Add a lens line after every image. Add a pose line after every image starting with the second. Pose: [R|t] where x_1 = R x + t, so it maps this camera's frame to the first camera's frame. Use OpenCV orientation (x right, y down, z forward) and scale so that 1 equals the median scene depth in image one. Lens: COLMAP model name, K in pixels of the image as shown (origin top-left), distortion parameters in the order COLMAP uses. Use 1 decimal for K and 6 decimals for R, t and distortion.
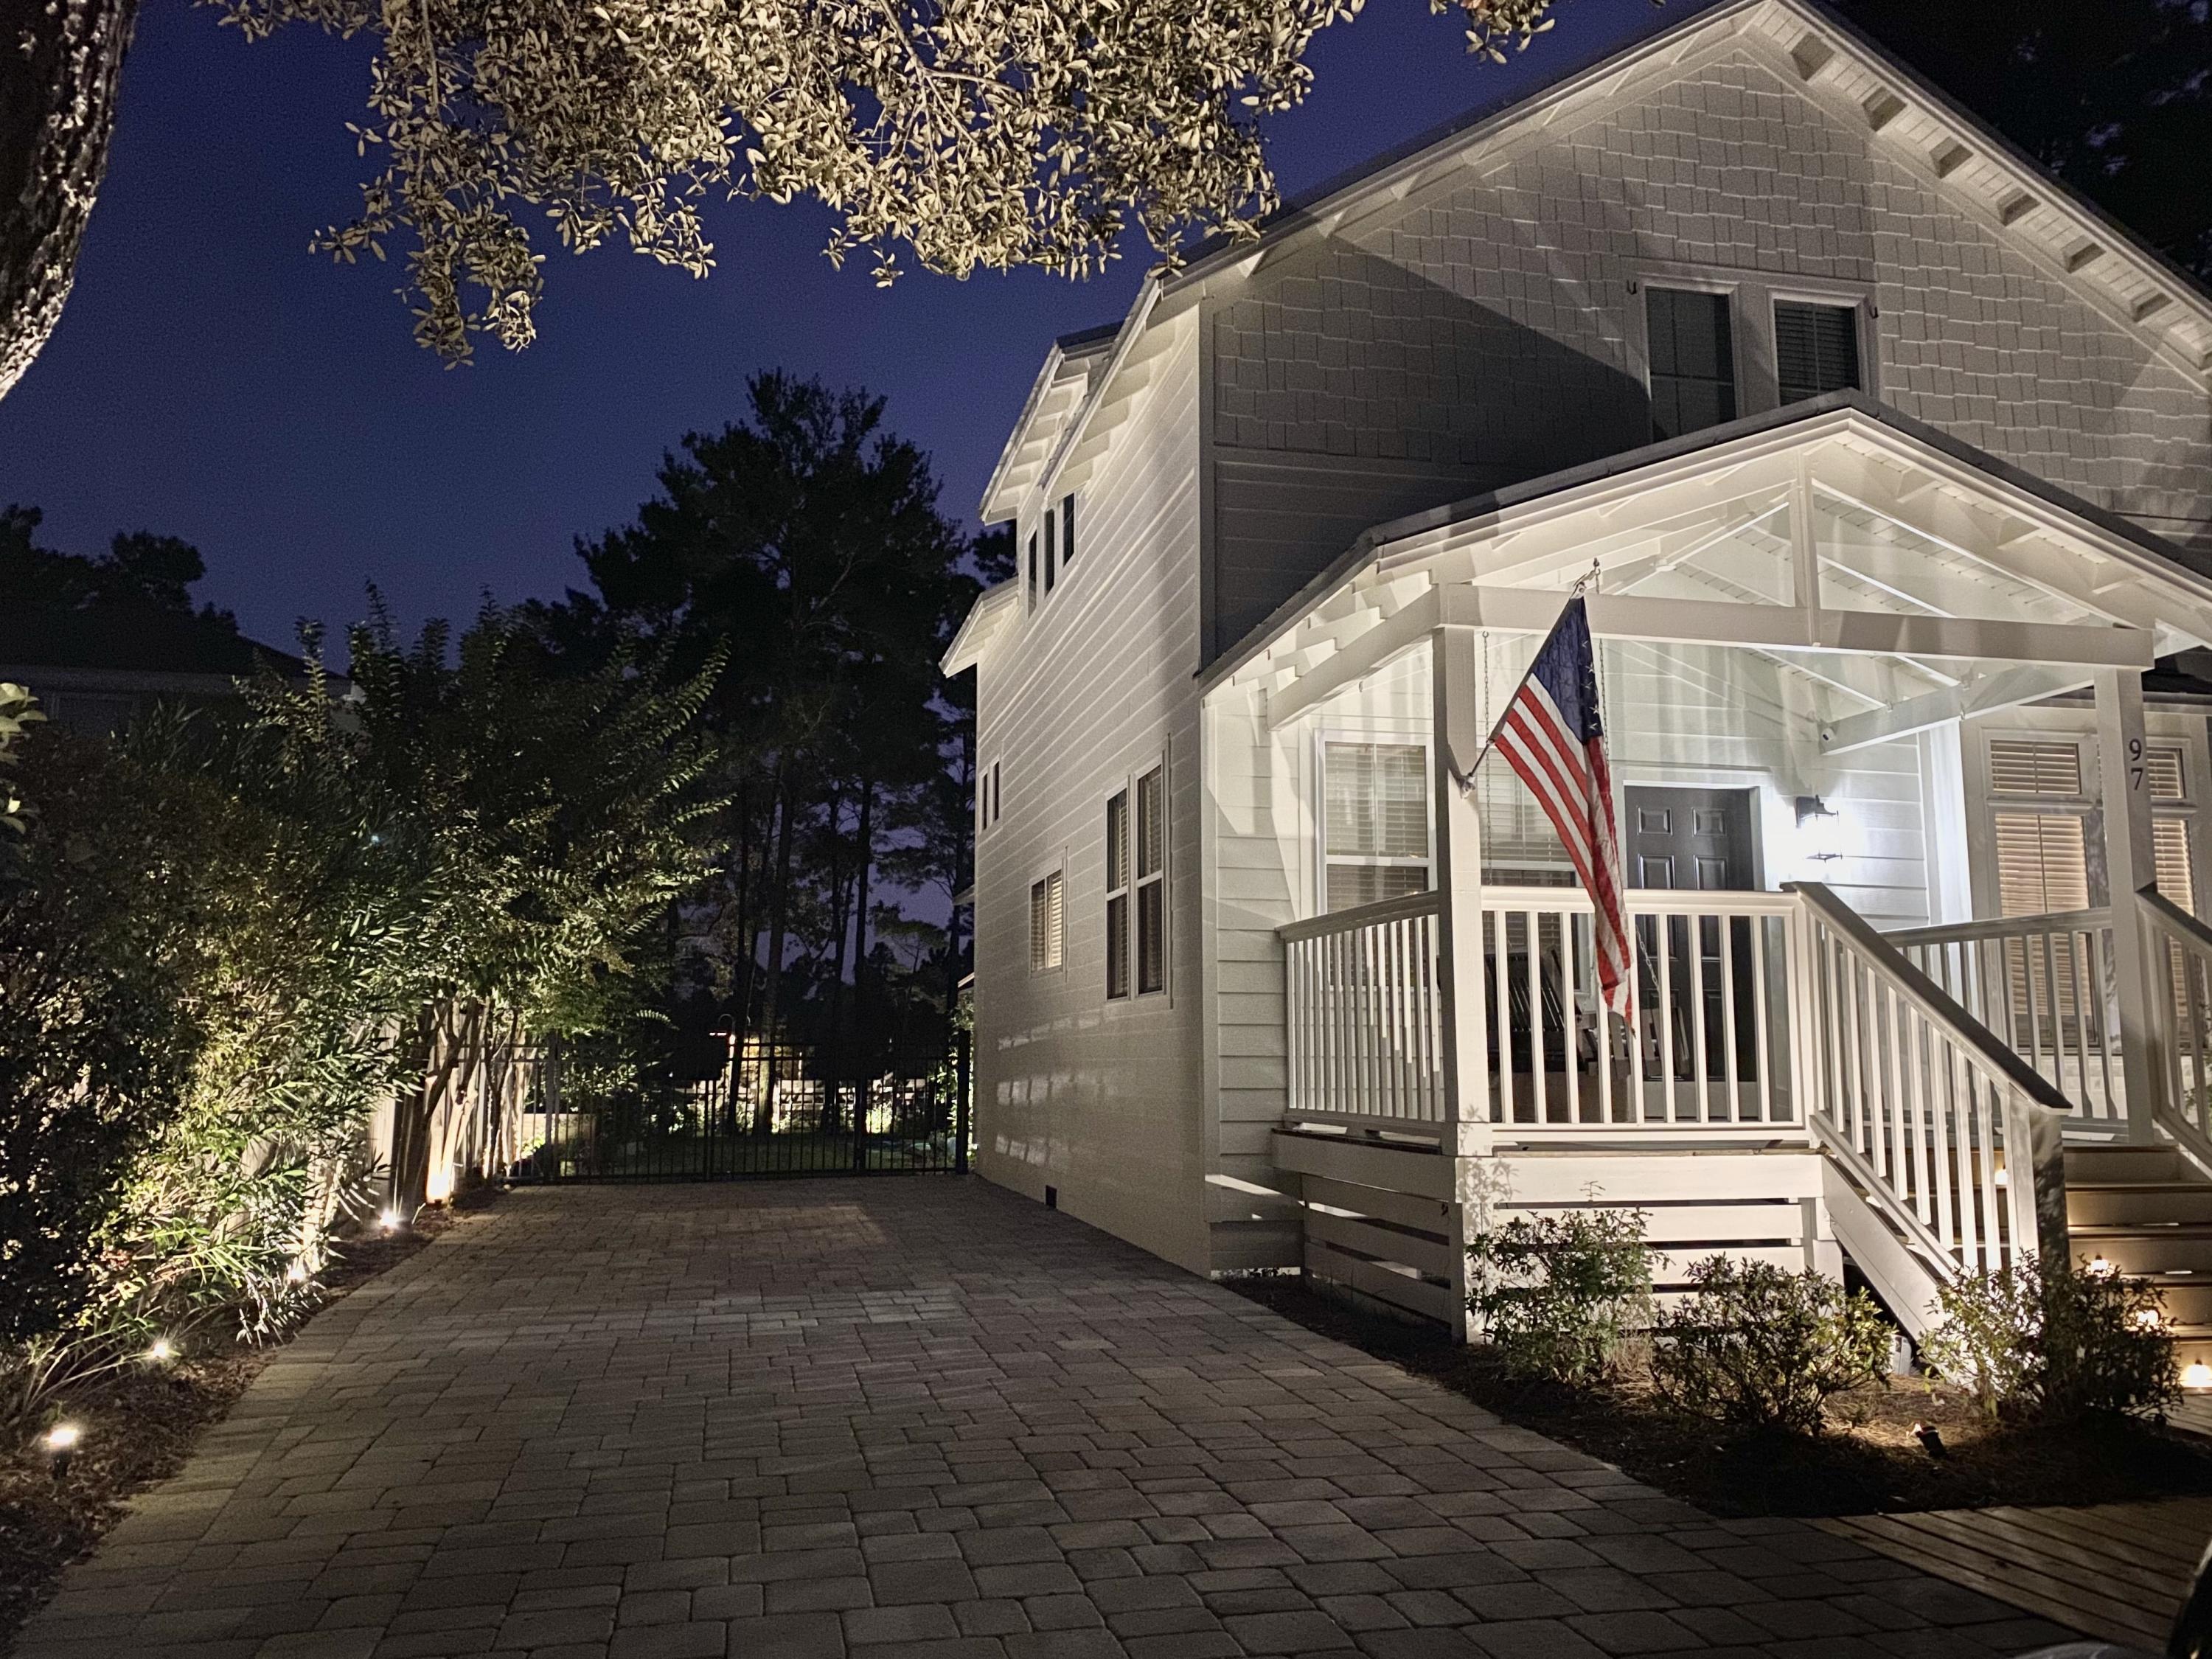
lens RADIAL K [[1650.2, 0, 1106.0], [0, 1650.2, 829.5], [0, 0, 1]] dist [0.011755, -0.002034]
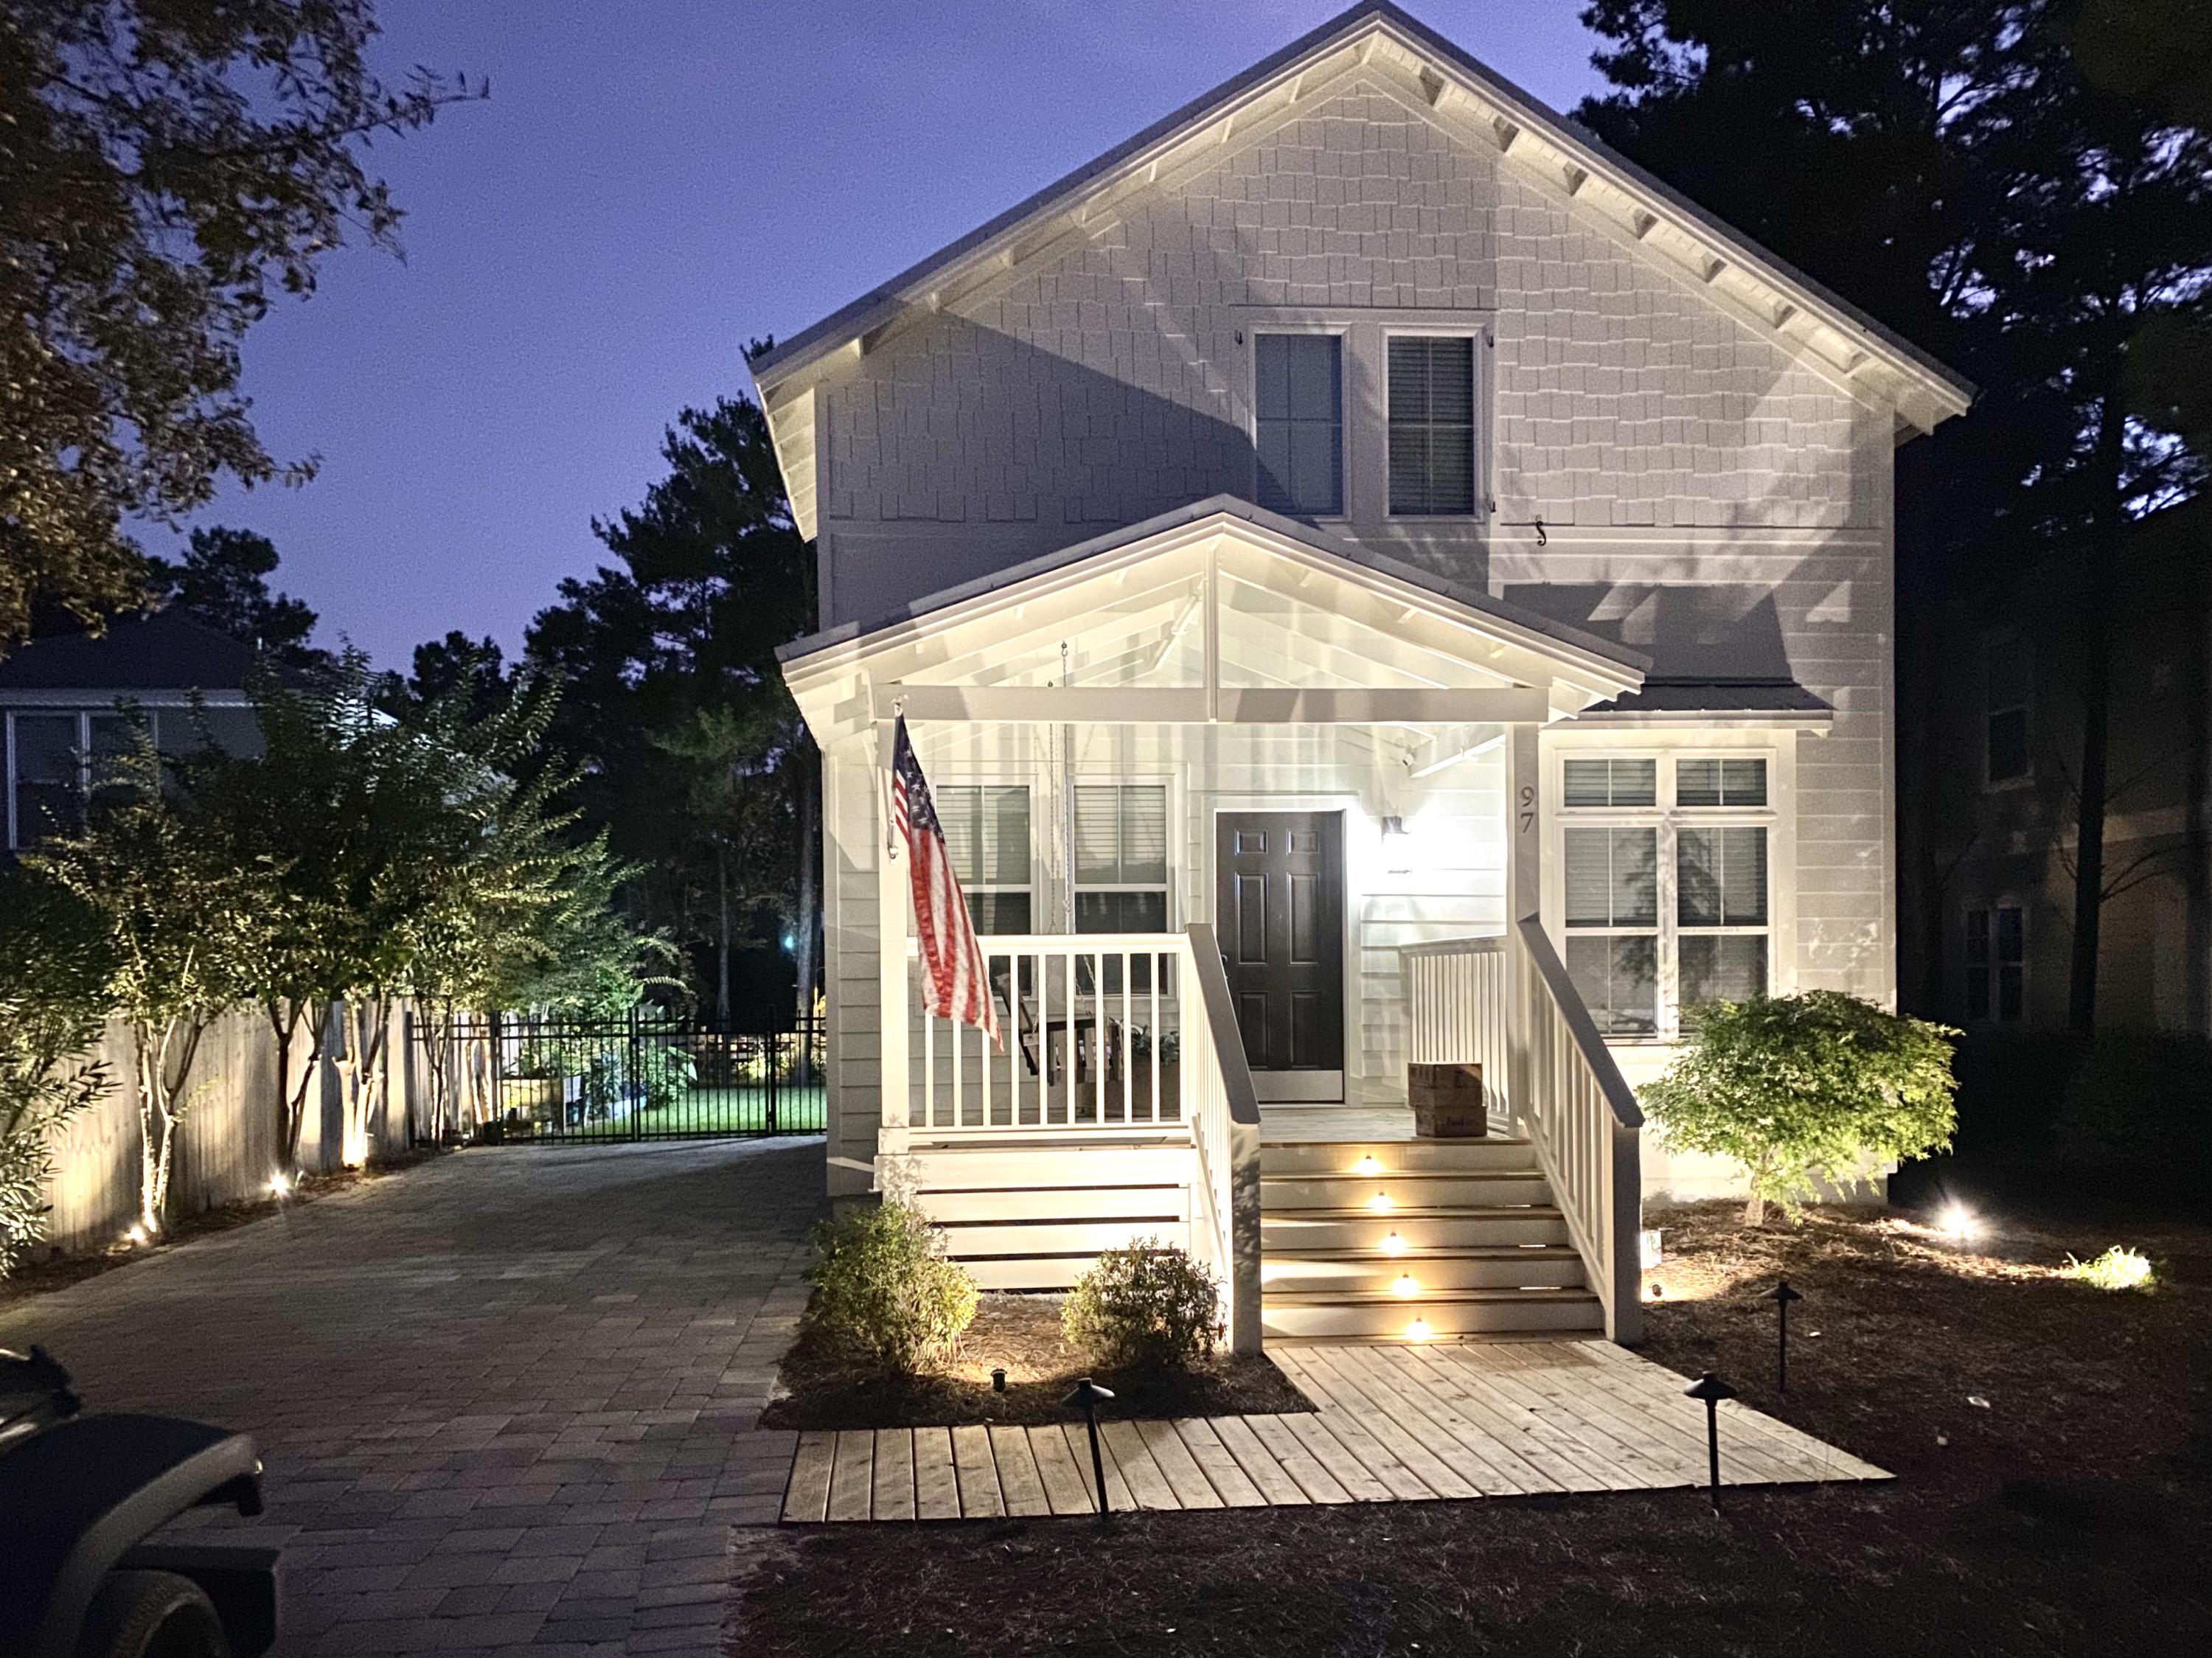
lens RADIAL K [[1699.6, 0, 1109.5], [0, 1699.6, 1010.8], [0, 0, 1]] dist [0.040678, -0.056611]
pose [[0.992179, -0.011461, -0.124299, 0.365856], [0.030149, 0.988298, 0.149528, -0.065729], [0.121131, -0.152106, 0.980913, -0.155654]]
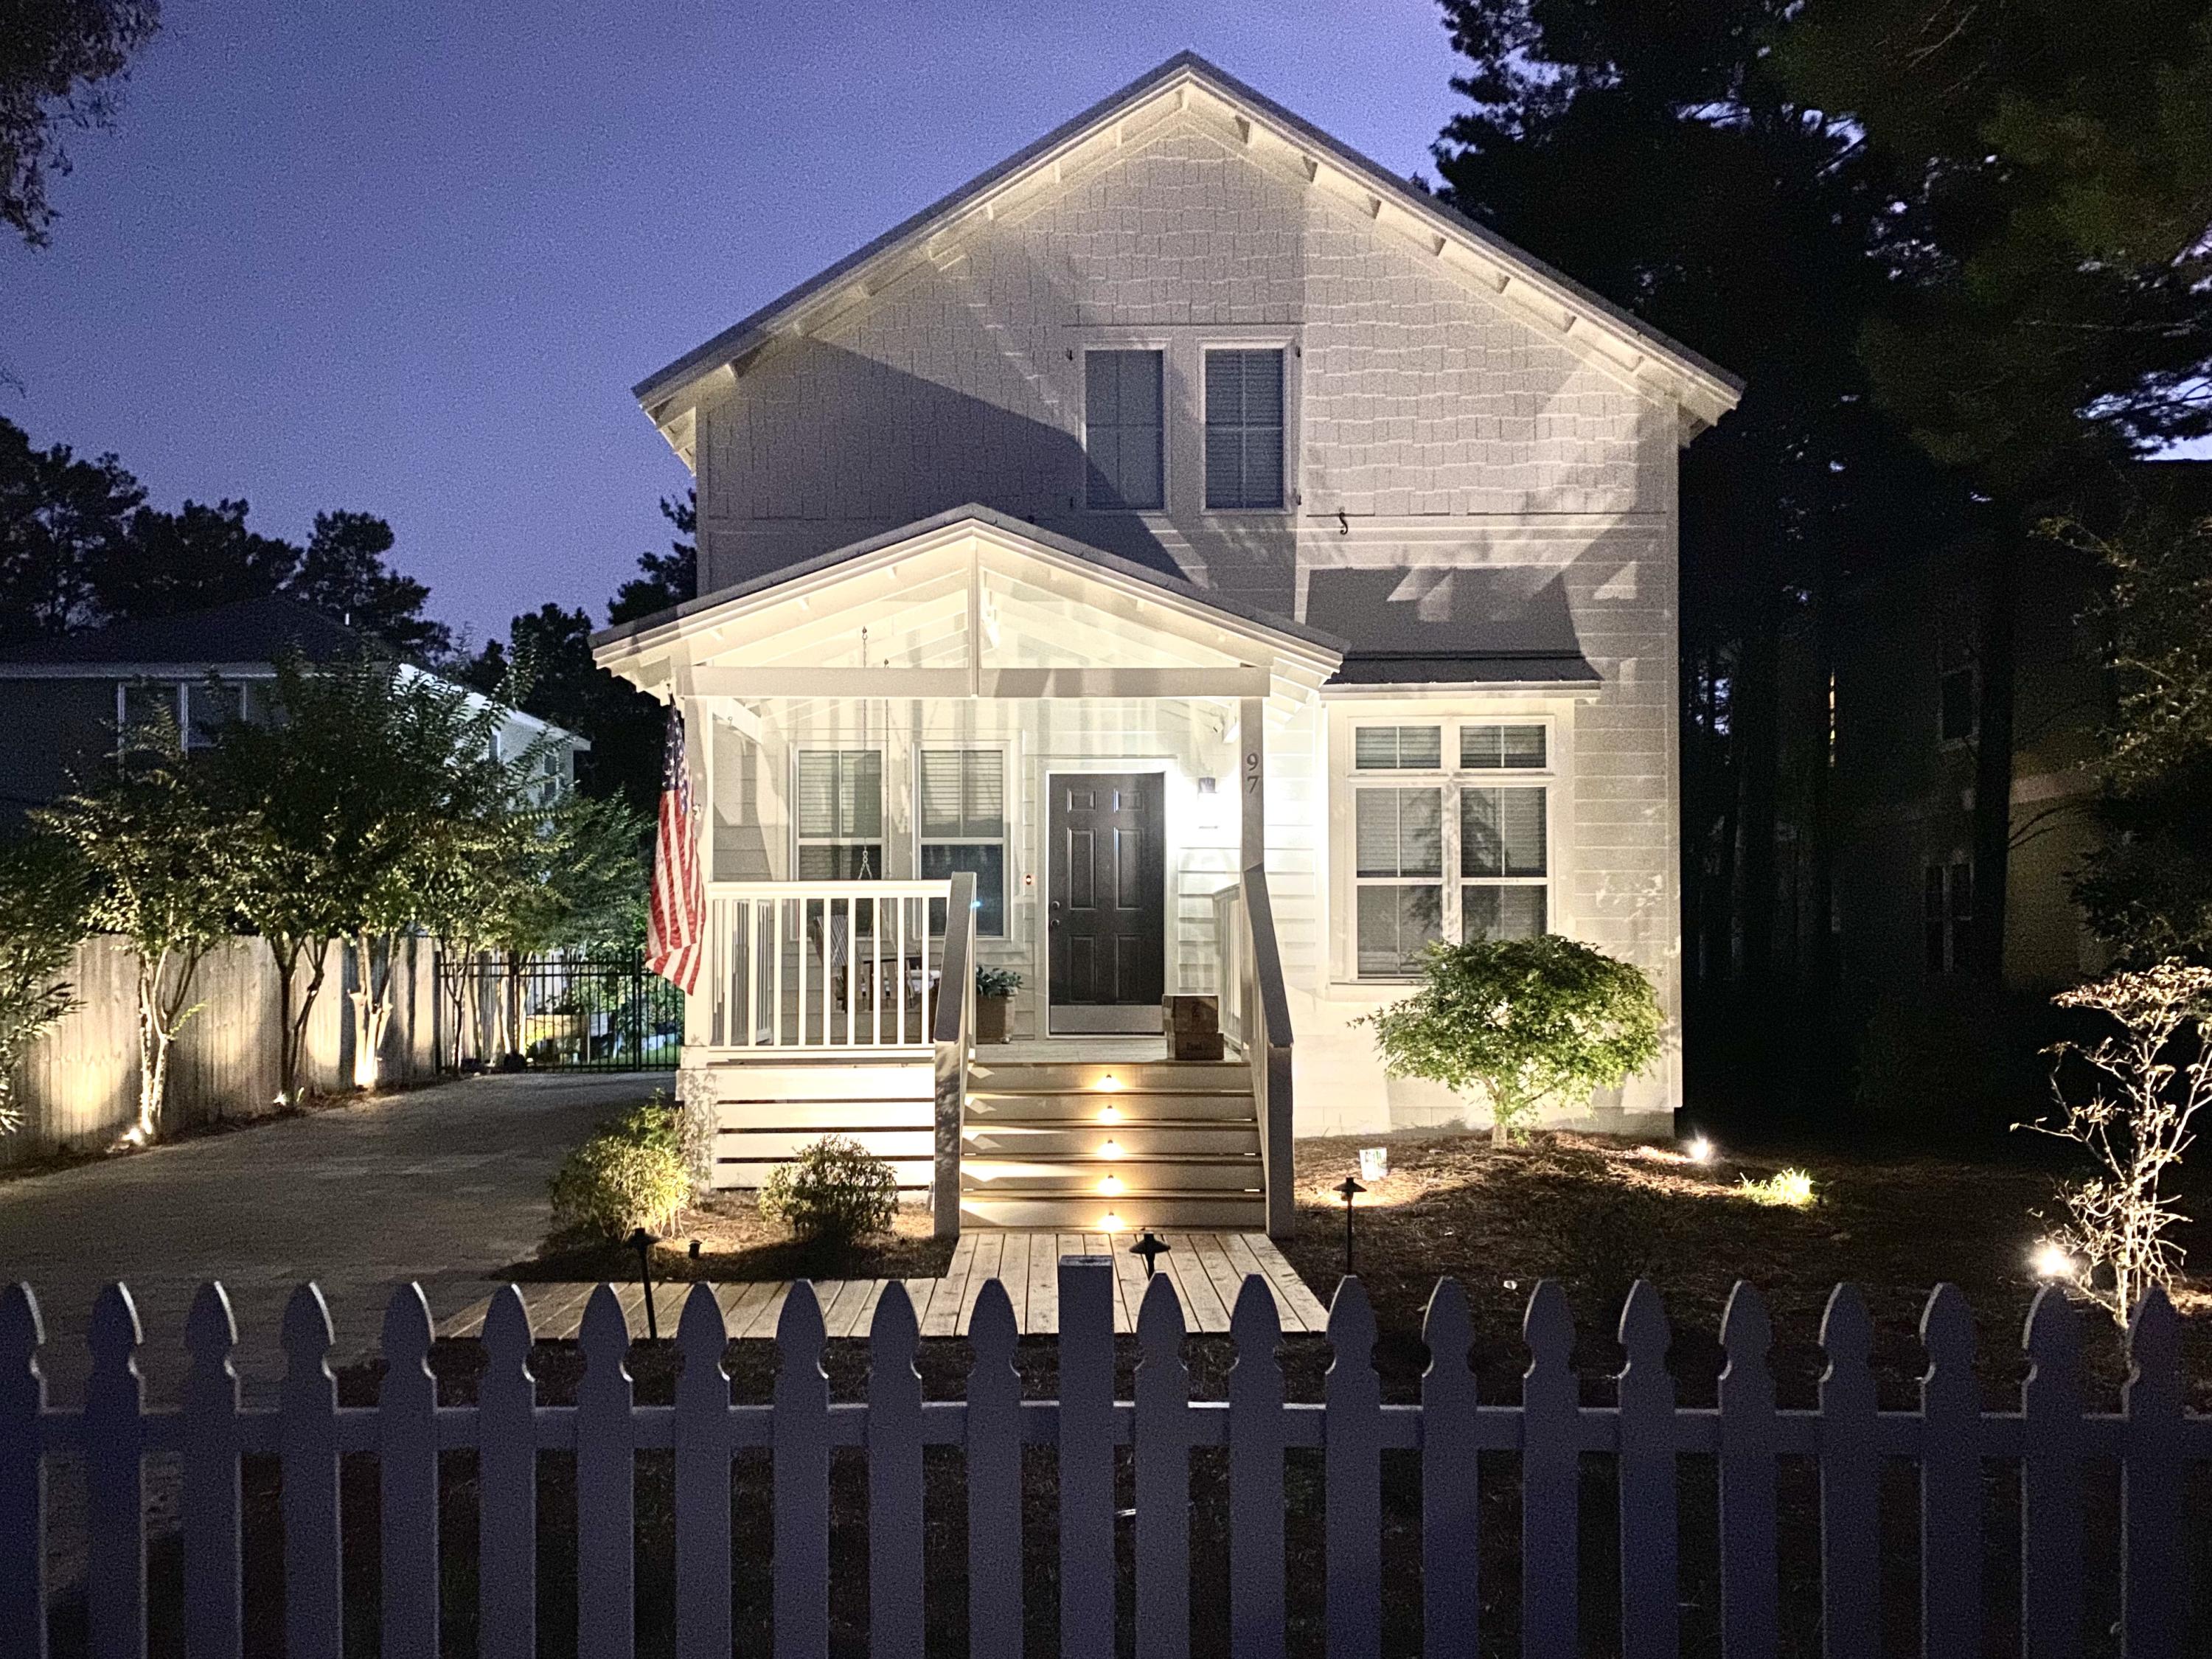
lens RADIAL K [[1675.4, 0, 1106.1], [0, 1675.4, 924.9], [0, 0, 1]] dist [0.084844, -0.150348]
pose [[0.977959, -0.007696, -0.208657, 0.595054], [0.034267, 0.991687, 0.124027, -0.067166], [0.205968, -0.128443, 0.970092, -0.238520]]
